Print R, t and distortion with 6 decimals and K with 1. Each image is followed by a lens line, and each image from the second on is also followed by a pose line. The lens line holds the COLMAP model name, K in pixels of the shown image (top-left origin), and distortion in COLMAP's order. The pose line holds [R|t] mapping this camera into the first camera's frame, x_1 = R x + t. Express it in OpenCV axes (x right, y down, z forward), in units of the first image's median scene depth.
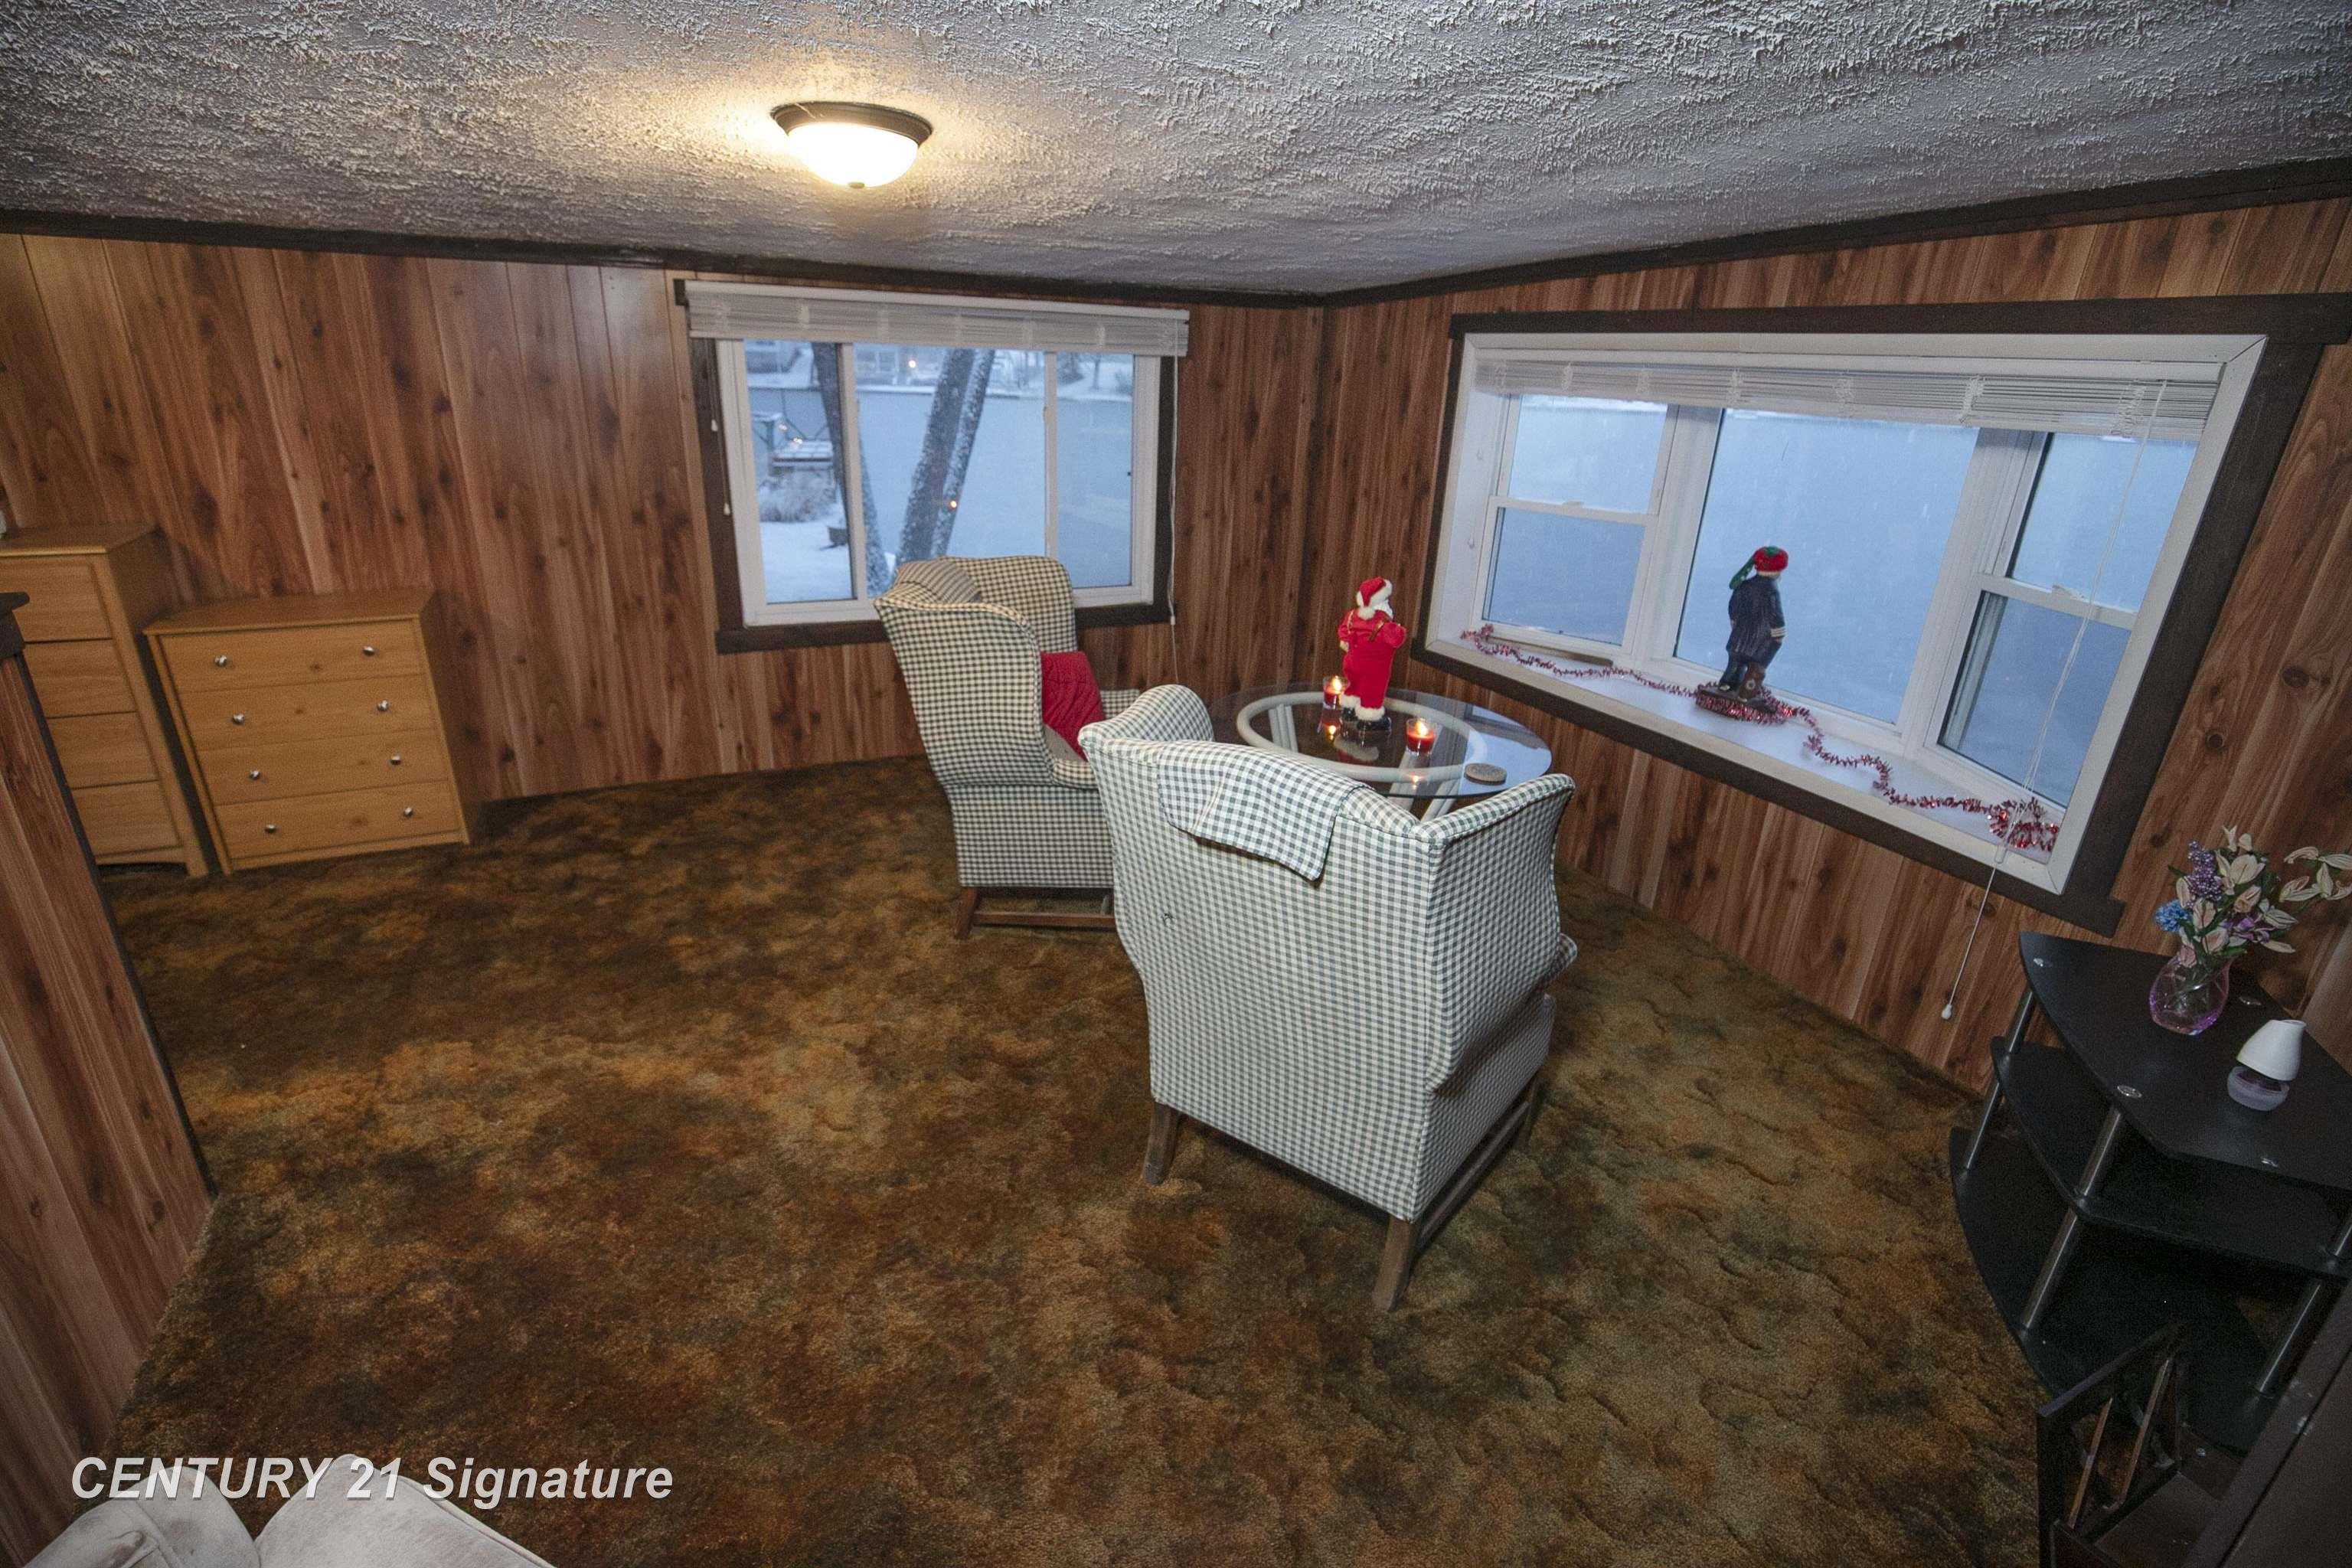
lens RADIAL K [[1087.8, 0, 1174.3], [0, 1087.8, 779.5], [0, 0, 1]] dist [-0.031217, 0.004733]
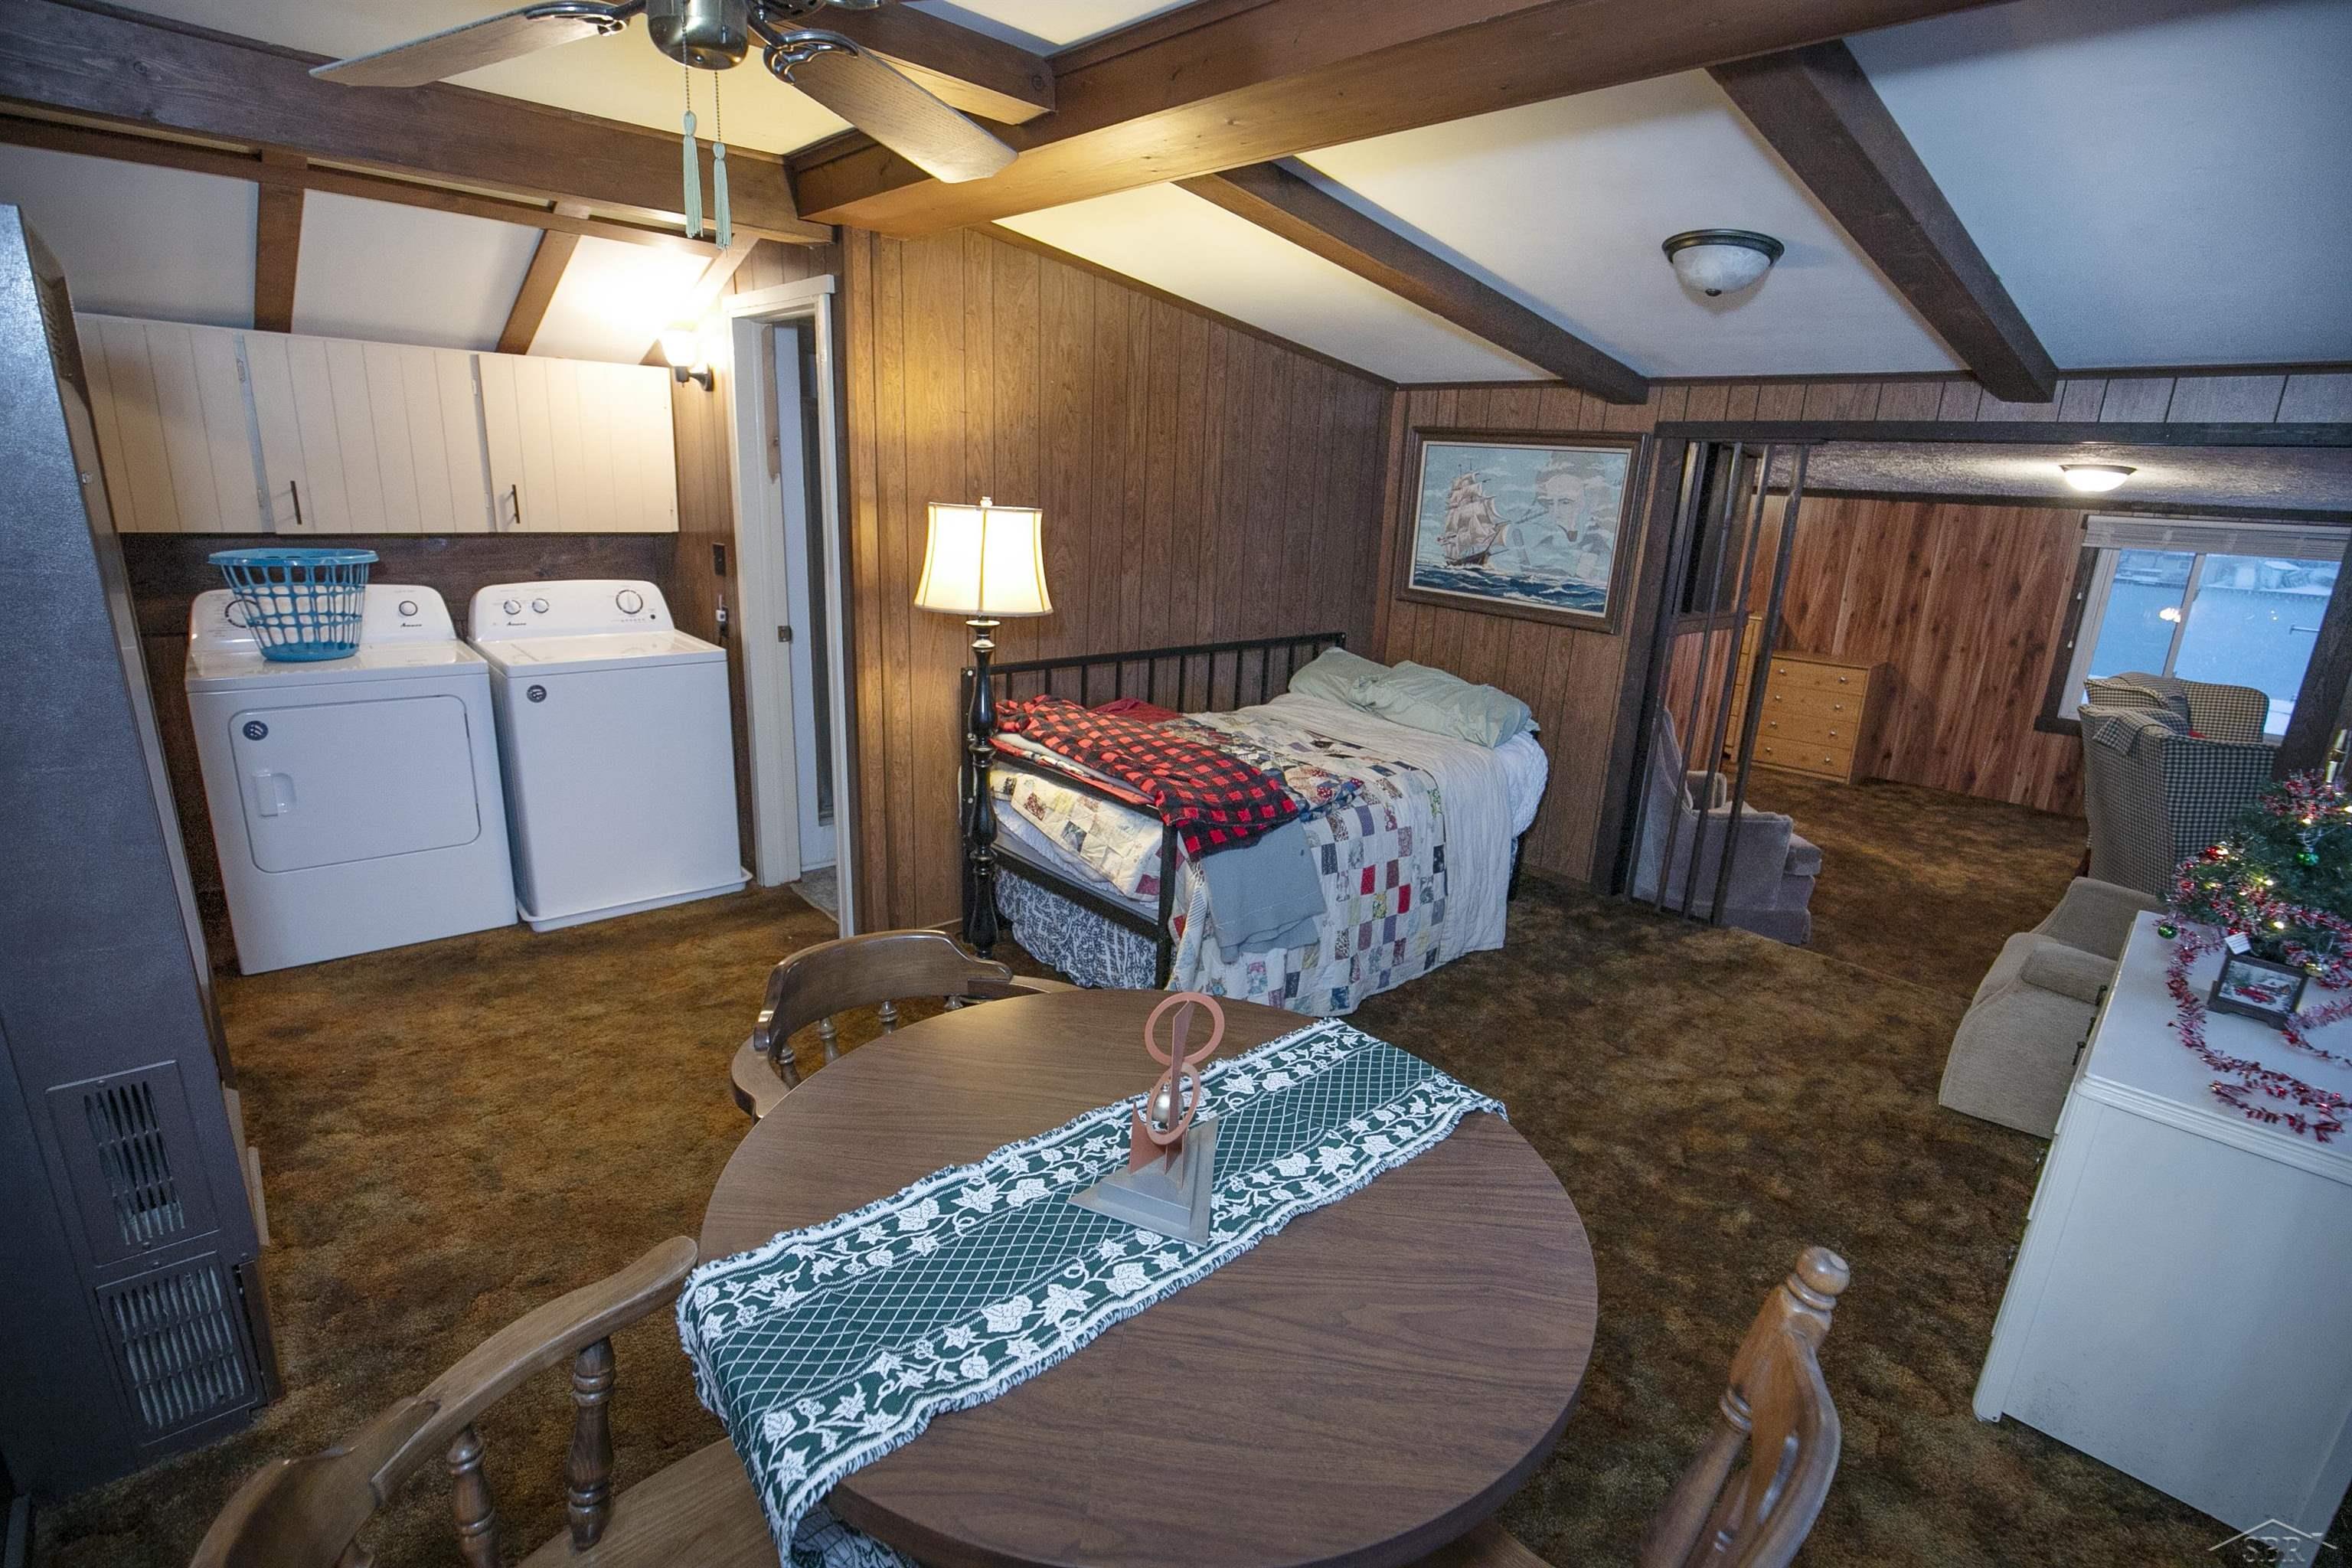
lens RADIAL K [[1087.8, 0, 1180.0], [0, 1087.8, 787.2], [0, 0, 1]] dist [-0.031217, 0.004733]
pose [[0.323993, 0.225385, -0.918820, 0.771642], [-0.372227, 0.923245, 0.095217, 0.338532], [0.869756, 0.311160, 0.383019, -0.832509]]
